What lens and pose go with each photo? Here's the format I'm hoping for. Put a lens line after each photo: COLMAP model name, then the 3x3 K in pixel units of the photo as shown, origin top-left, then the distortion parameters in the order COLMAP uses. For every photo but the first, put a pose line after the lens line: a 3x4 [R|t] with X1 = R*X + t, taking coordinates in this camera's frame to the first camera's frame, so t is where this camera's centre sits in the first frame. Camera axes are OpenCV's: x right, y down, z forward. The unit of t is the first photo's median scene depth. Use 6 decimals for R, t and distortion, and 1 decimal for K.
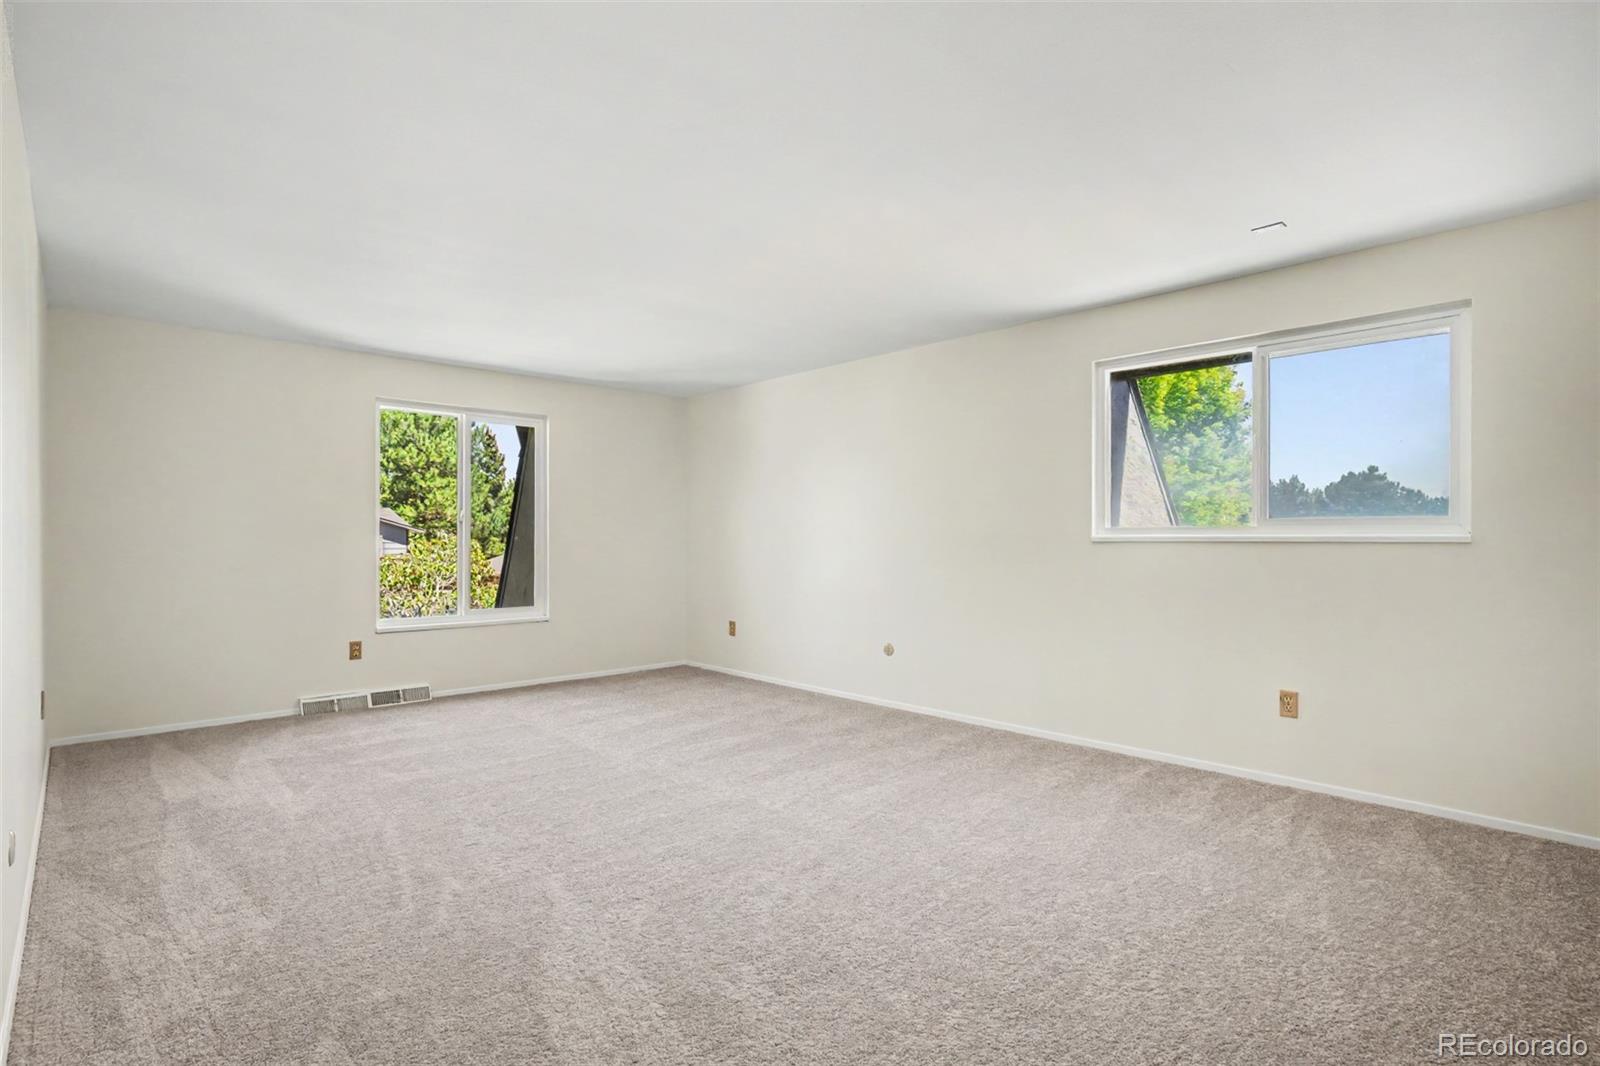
lens RADIAL K [[773.3, 0, 798.3], [0, 773.3, 548.3], [0, 0, 1]] dist [-0.028300, 0.000799]
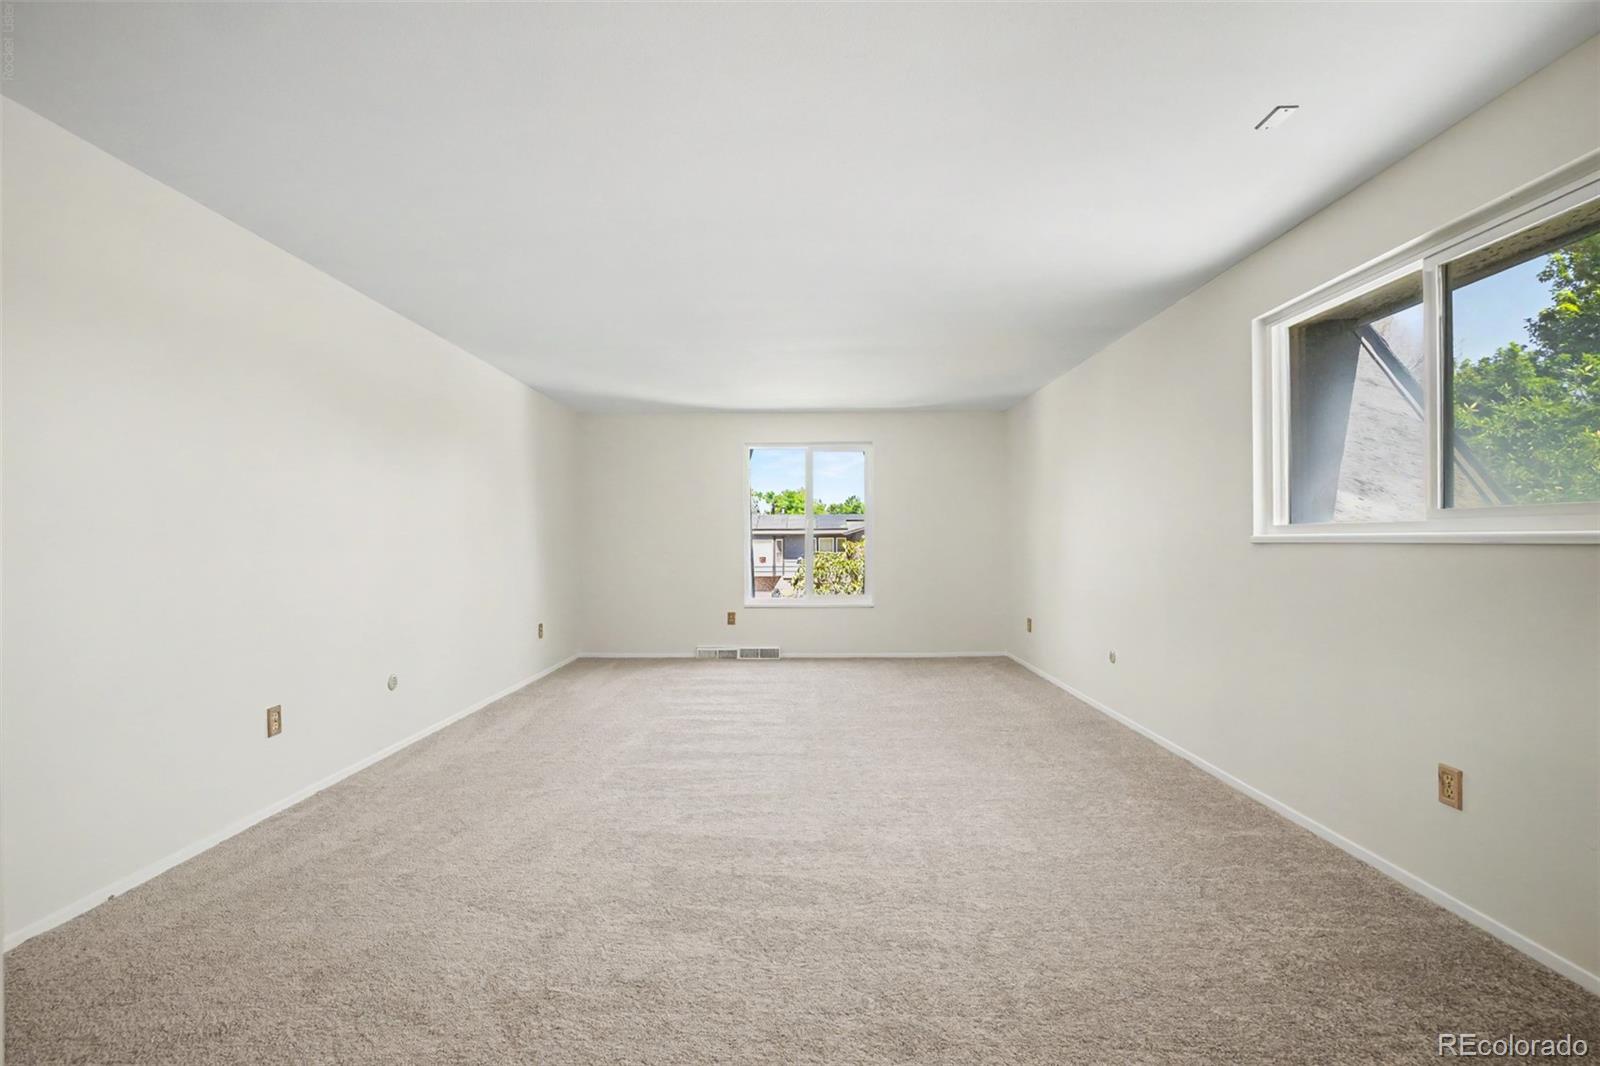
lens RADIAL K [[717.2, 0, 807.8], [0, 717.2, 538.9], [0, 0, 1]] dist [-0.027796, 0.004053]
pose [[0.717356, -0.007199, -0.696670, 0.523910], [0.000429, 0.999951, -0.009891, -0.005055], [0.696707, 0.006797, 0.717324, 0.130766]]
